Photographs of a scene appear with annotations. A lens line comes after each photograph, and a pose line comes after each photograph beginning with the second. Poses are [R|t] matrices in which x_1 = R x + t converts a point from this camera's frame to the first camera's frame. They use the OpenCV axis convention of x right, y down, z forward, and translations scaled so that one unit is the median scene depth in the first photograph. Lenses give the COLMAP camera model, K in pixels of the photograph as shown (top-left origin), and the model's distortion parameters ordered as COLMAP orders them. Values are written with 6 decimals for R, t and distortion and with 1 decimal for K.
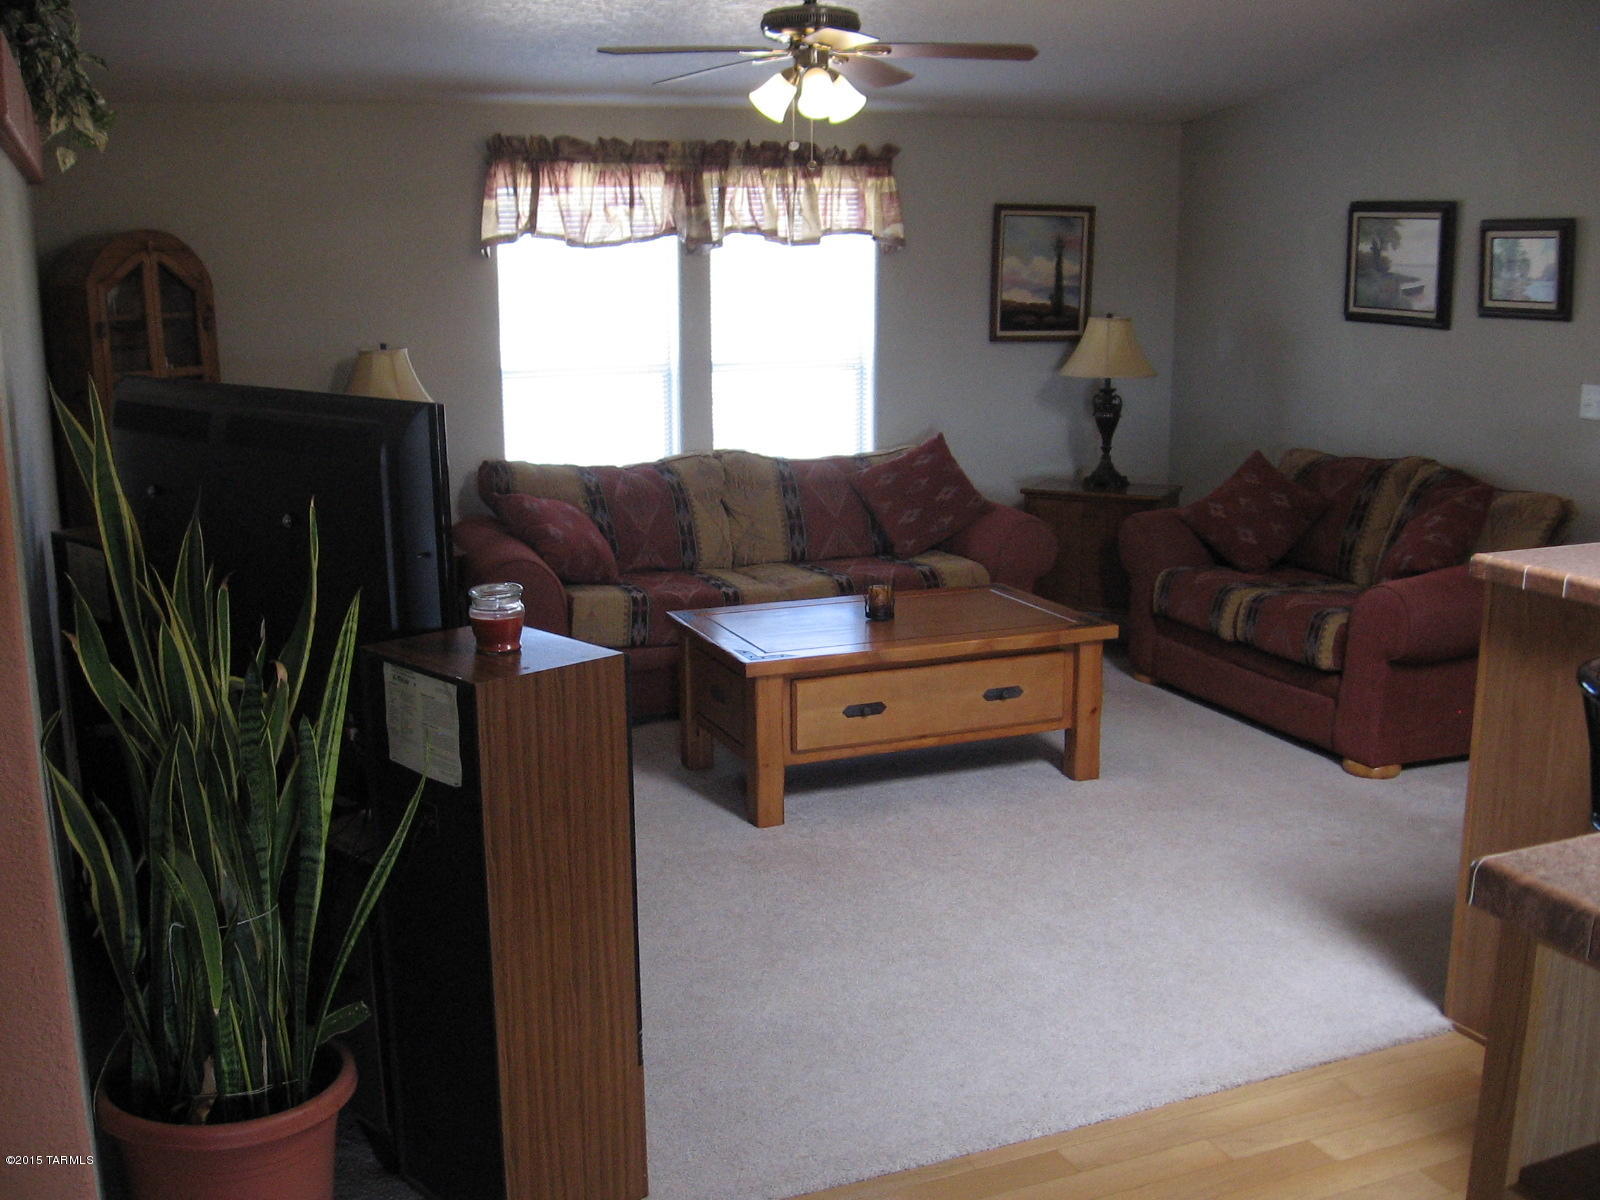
lens RADIAL K [[1662.5, 0, 795.7], [0, 1662.5, 608.4], [0, 0, 1]] dist [-0.107445, 0.000000]
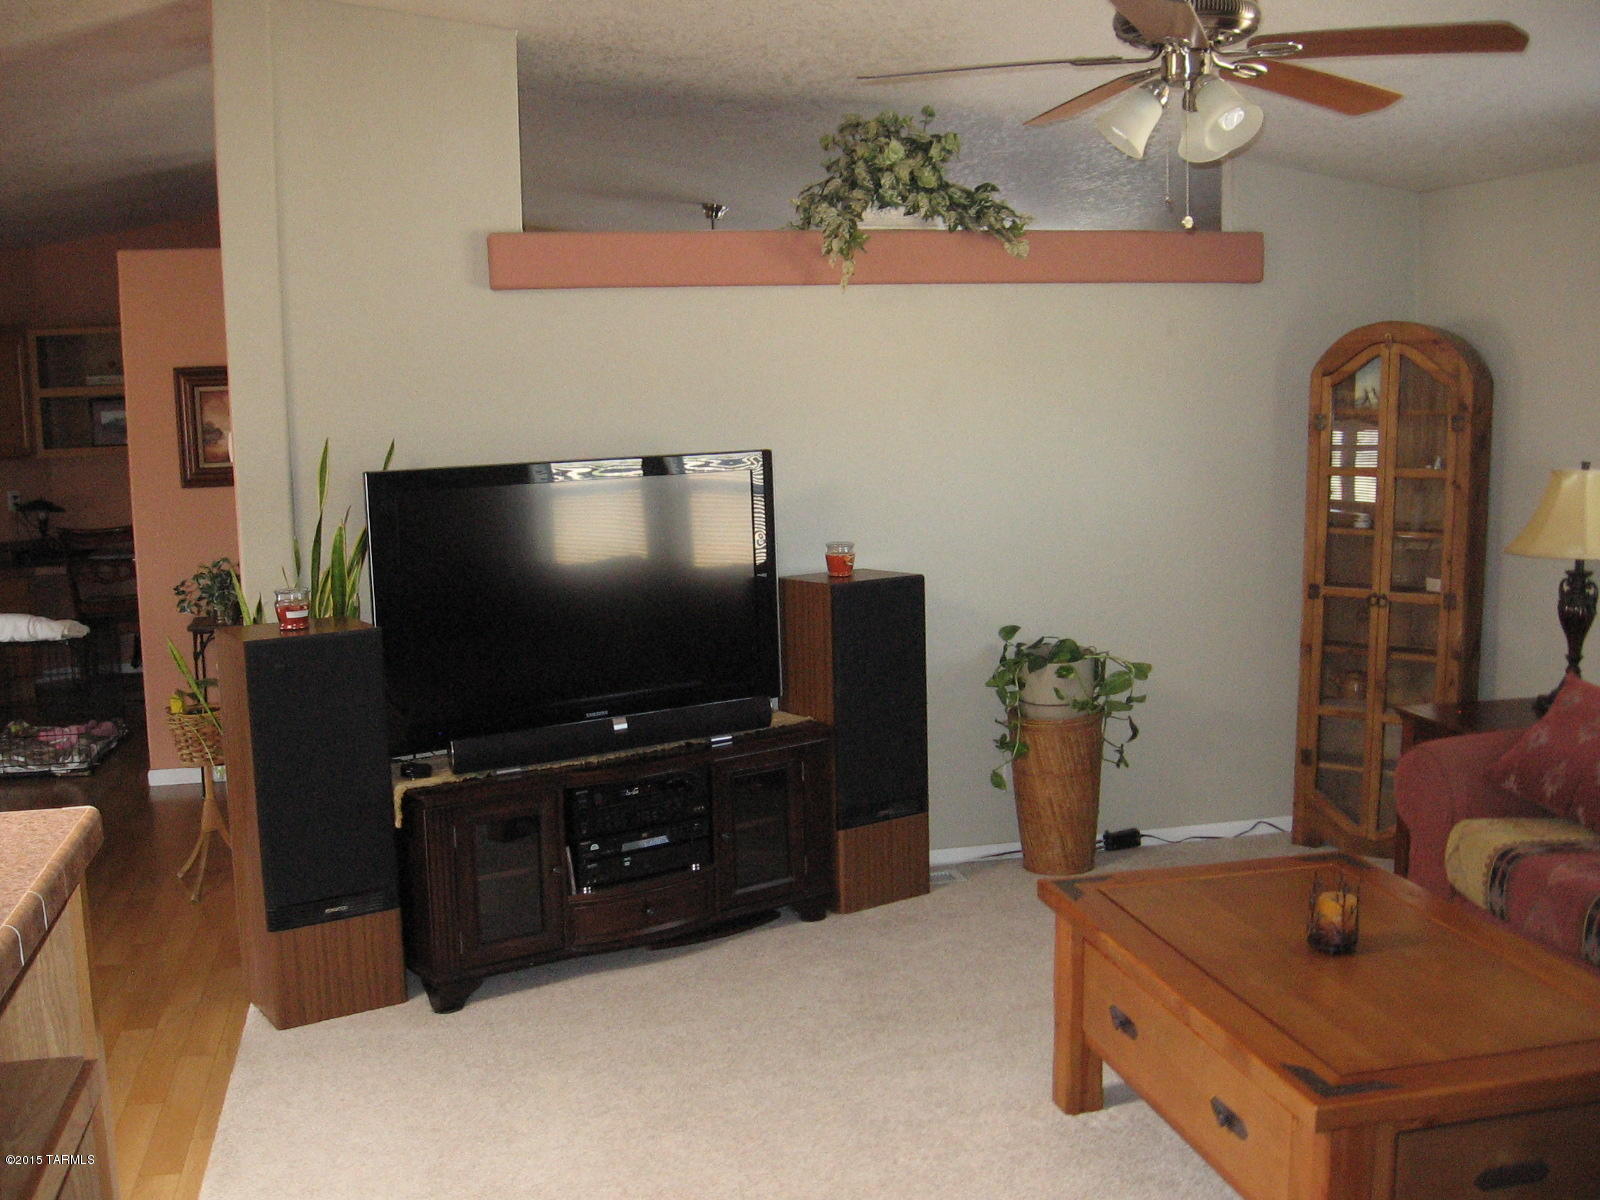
lens RADIAL K [[1662.5, 0, 798.1], [0, 1662.5, 616.4], [0, 0, 1]] dist [-0.107445, 0.000000]
pose [[-0.185276, 0.141434, -0.972455, 0.594048], [-0.198203, 0.963872, 0.177948, -0.158616], [0.962491, 0.225713, -0.150550, 0.805037]]
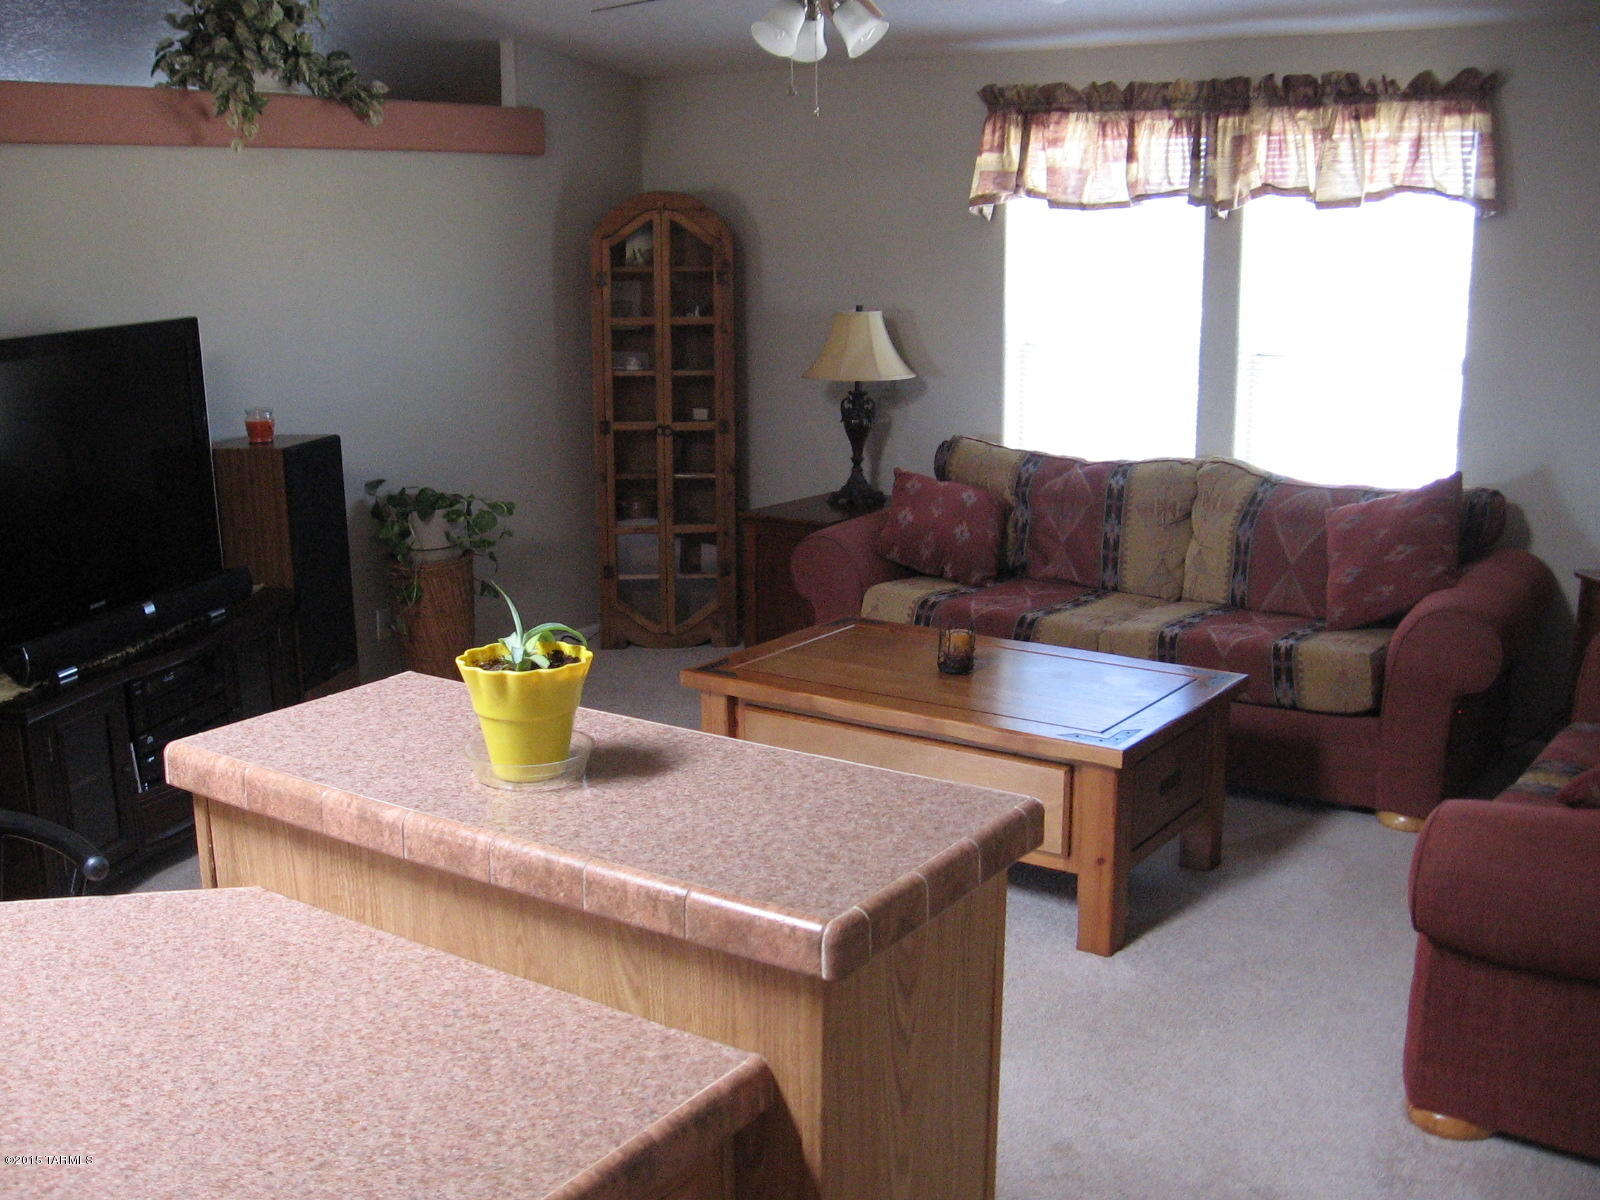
lens RADIAL K [[1662.5, 0, 794.2], [0, 1662.5, 600.1], [0, 0, 1]] dist [-0.107445, 0.000000]
pose [[0.526862, 0.181852, -0.830269, 0.615141], [-0.180848, 0.978460, 0.099550, -0.082196], [0.830488, 0.097703, 0.548401, 0.454174]]
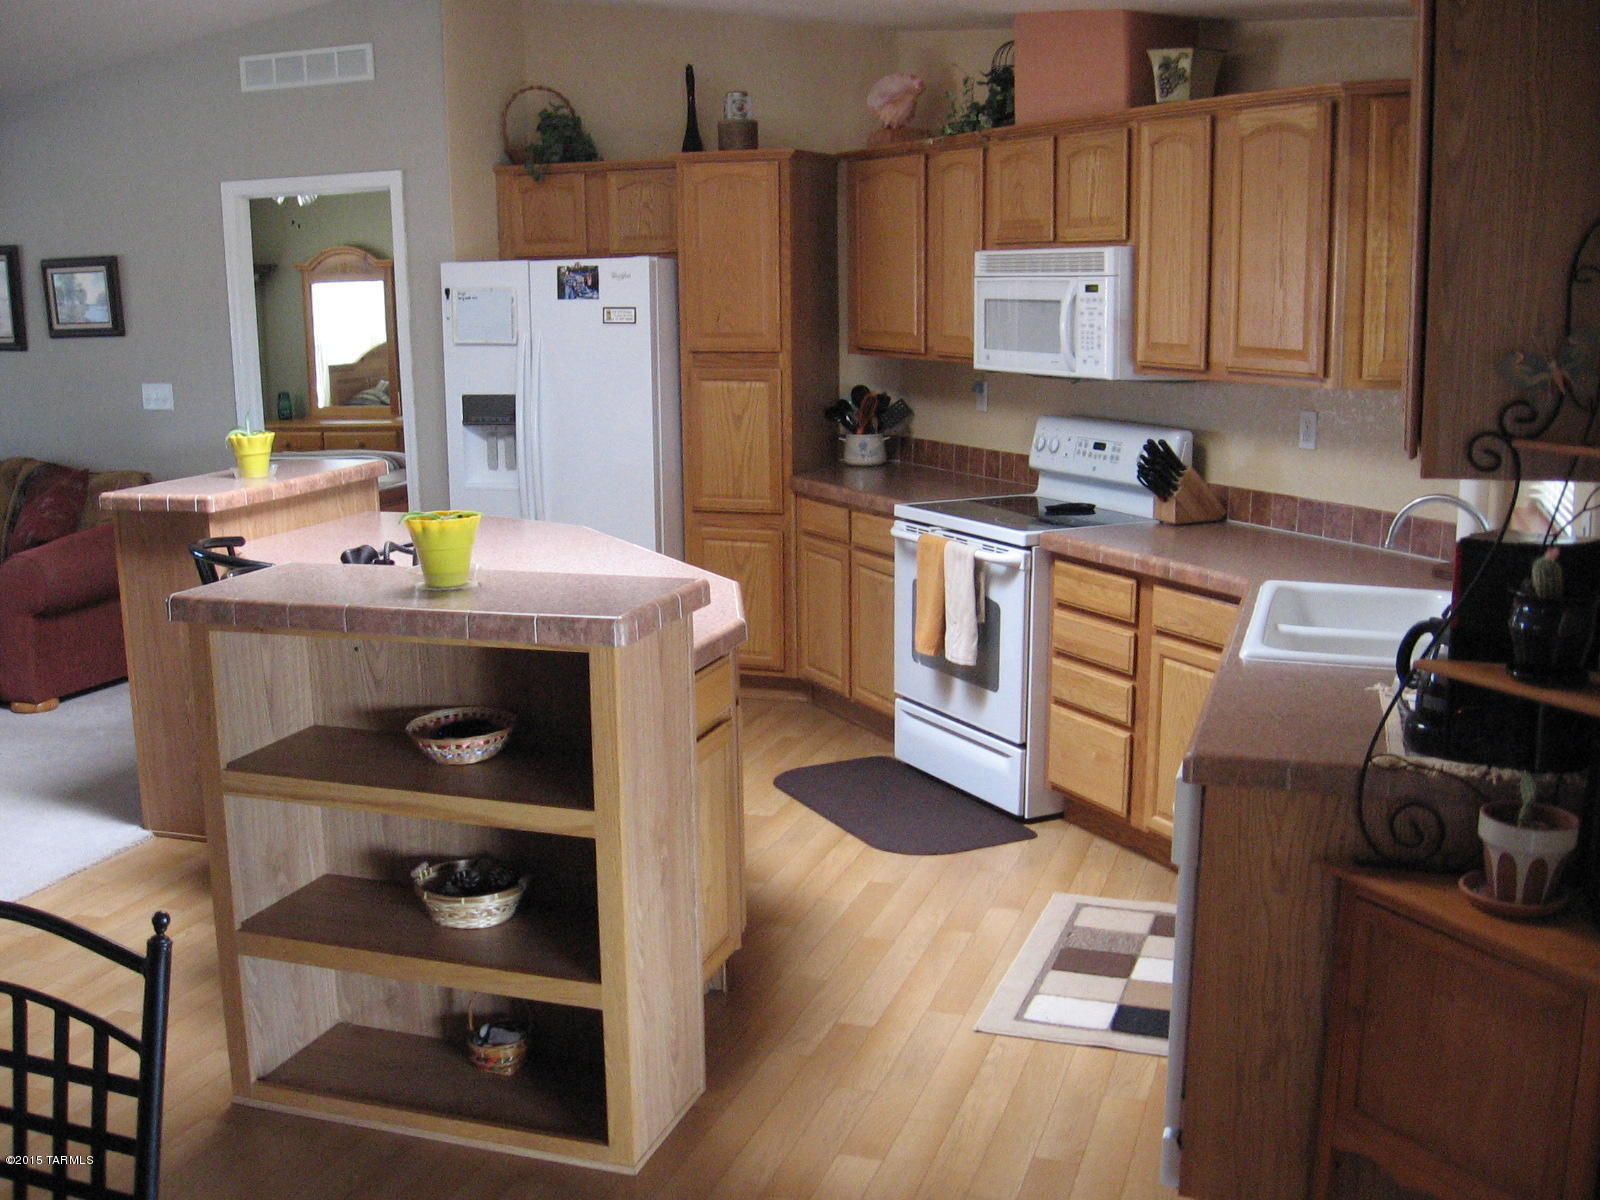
lens RADIAL K [[1662.5, 0, 801.6], [0, 1662.5, 614.9], [0, 0, 1]] dist [-0.107445, 0.000000]
pose [[0.660496, -0.161378, 0.733282, -0.139399], [0.175130, 0.982803, 0.058545, 0.055391], [-0.730120, 0.089751, 0.677399, -0.232062]]
